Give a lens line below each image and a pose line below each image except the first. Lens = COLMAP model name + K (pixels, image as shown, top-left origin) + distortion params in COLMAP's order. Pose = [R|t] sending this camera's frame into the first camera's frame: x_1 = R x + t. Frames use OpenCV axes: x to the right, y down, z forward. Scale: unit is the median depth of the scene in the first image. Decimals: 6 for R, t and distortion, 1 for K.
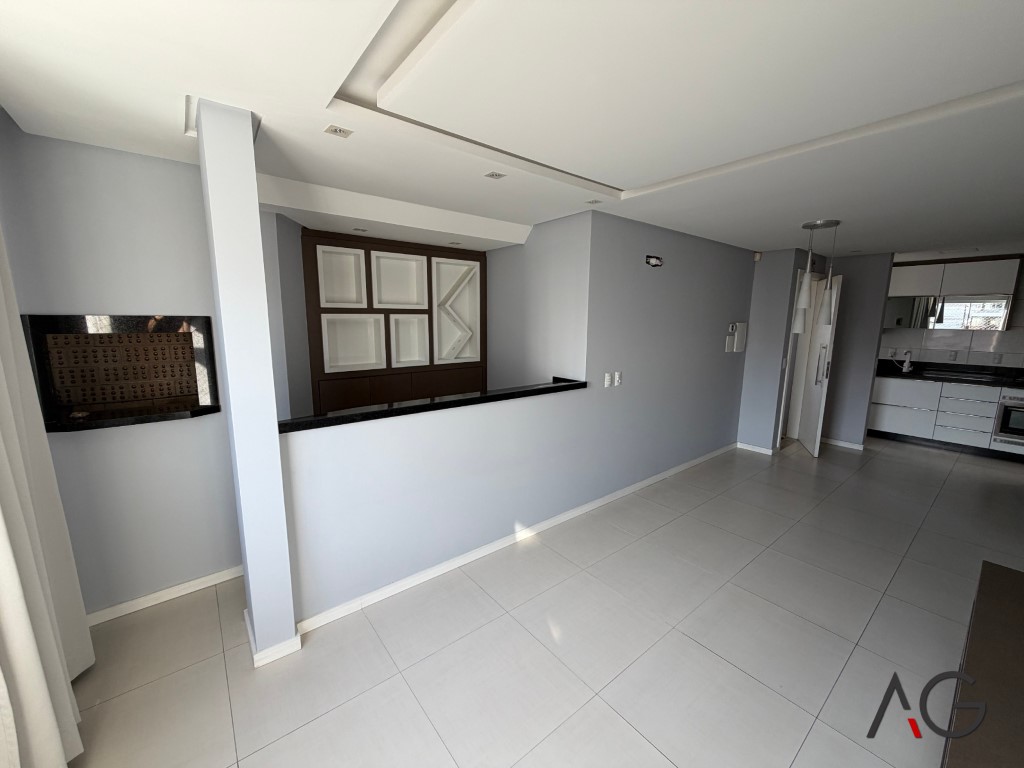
lens RADIAL K [[408.3, 0, 512.0], [0, 408.3, 384.0], [0, 0, 1]] dist [0.000784, 0.000175]
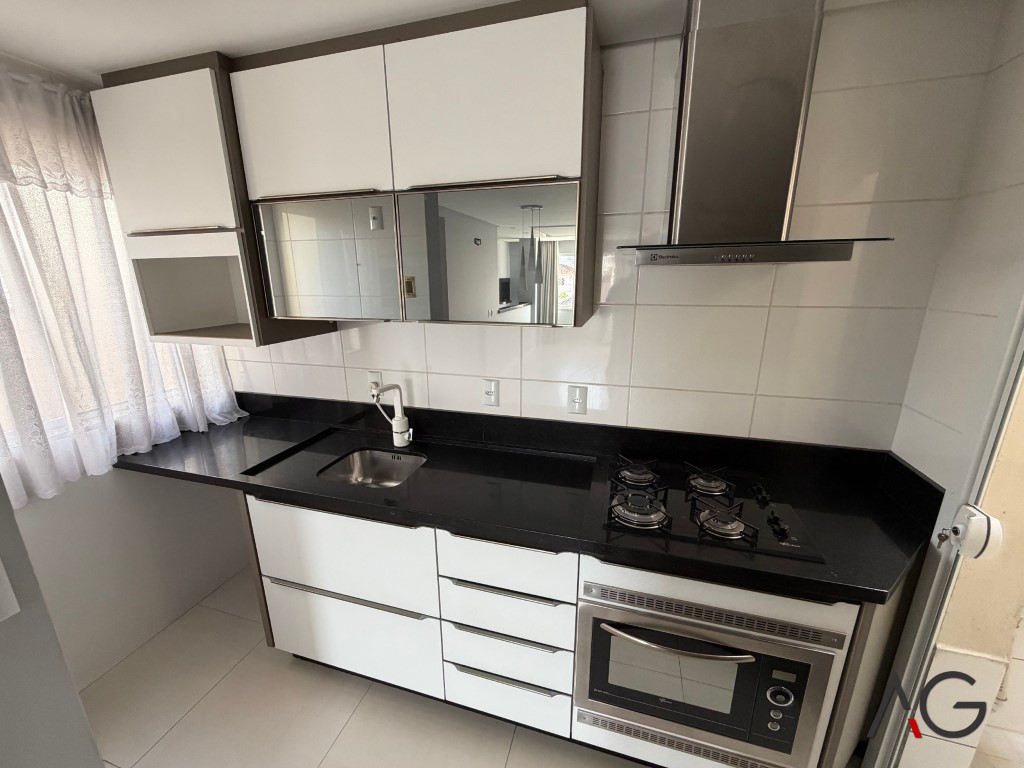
lens RADIAL K [[408.3, 0, 512.0], [0, 408.3, 384.0], [0, 0, 1]] dist [0.000784, 0.000175]
pose [[0.819202, -0.158341, 0.551213, 1.018609], [0.102695, 0.986096, 0.130642, -0.132393], [-0.564235, -0.050415, 0.824074, 0.802027]]
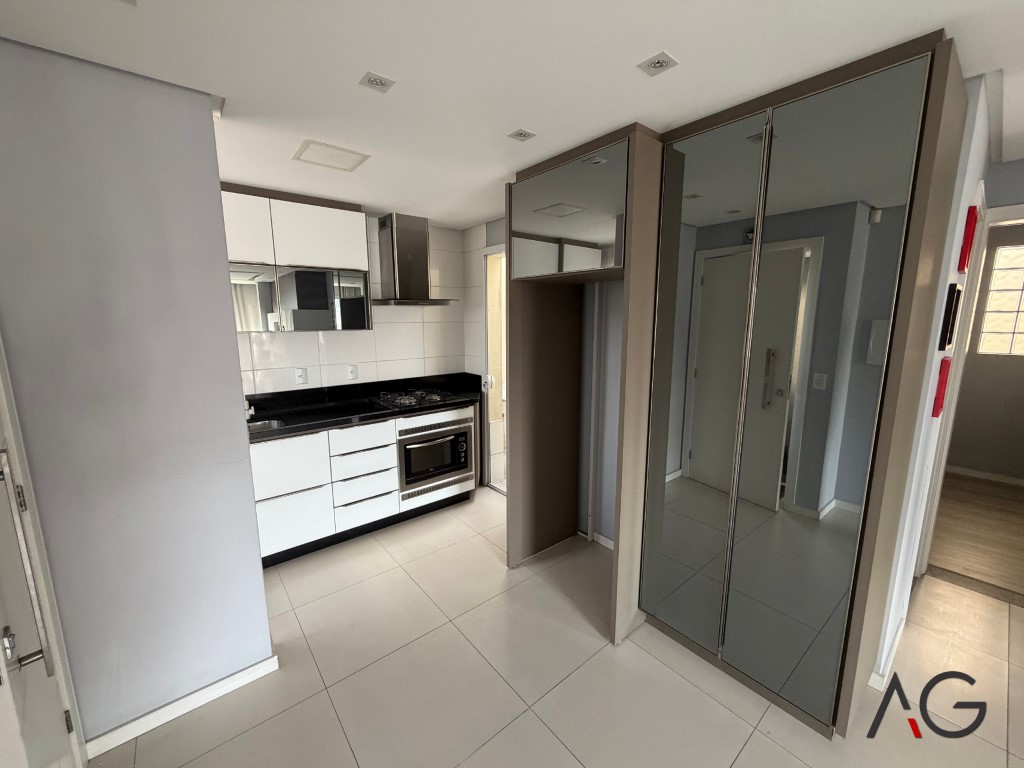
lens RADIAL K [[408.3, 0, 512.0], [0, 408.3, 384.0], [0, 0, 1]] dist [0.000784, 0.000175]
pose [[-0.021950, -0.168544, 0.985450, 0.566397], [0.164687, 0.971612, 0.169846, -0.120060], [-0.986102, 0.166019, 0.006431, 0.792376]]
